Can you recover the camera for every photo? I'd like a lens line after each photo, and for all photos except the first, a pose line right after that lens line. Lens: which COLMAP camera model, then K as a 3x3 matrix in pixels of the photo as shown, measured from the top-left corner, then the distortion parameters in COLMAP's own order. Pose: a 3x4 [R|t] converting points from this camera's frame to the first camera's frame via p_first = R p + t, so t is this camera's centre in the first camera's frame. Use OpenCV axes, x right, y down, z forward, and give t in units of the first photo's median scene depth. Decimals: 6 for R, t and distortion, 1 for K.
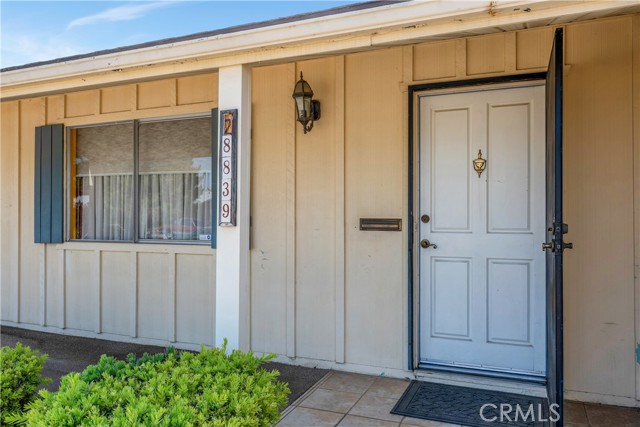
lens RADIAL K [[493.8, 0, 321.8], [0, 493.8, 212.7], [0, 0, 1]] dist [-0.008735, -0.000754]
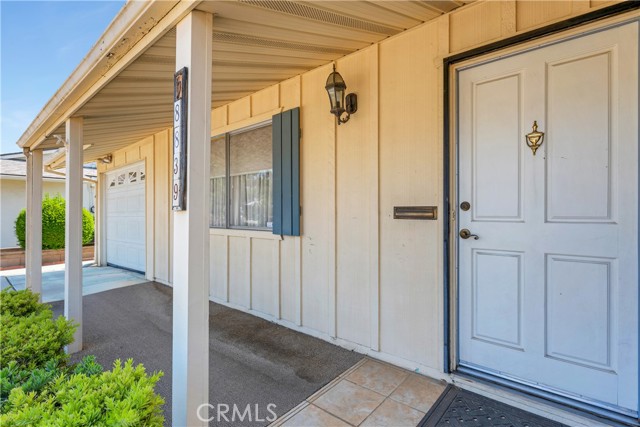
lens RADIAL K [[315.4, 0, 319.3], [0, 315.4, 212.4], [0, 0, 1]] dist [-0.000651, 0.000442]
pose [[0.954372, -0.002093, -0.298612, 0.128643], [0.004589, 0.999960, 0.007658, 0.018181], [0.298584, -0.008679, 0.954344, 0.374664]]
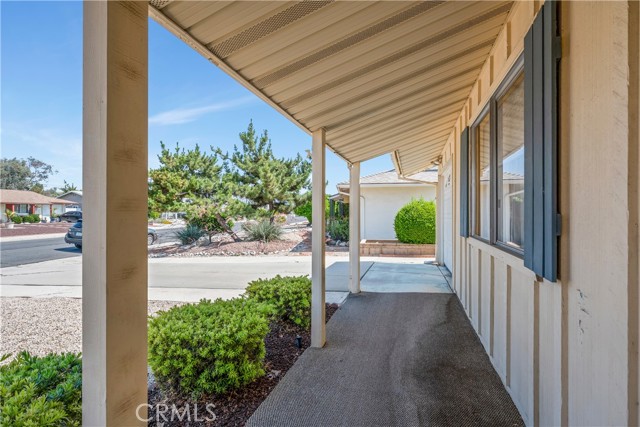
lens RADIAL K [[315.4, 0, 320.0], [0, 315.4, 211.0], [0, 0, 1]] dist [-0.000651, 0.000442]
pose [[0.129869, 0.001042, -0.991531, 0.156651], [0.006556, 0.999977, 0.001910, 0.001488], [0.991510, -0.006748, 0.129859, 0.829395]]
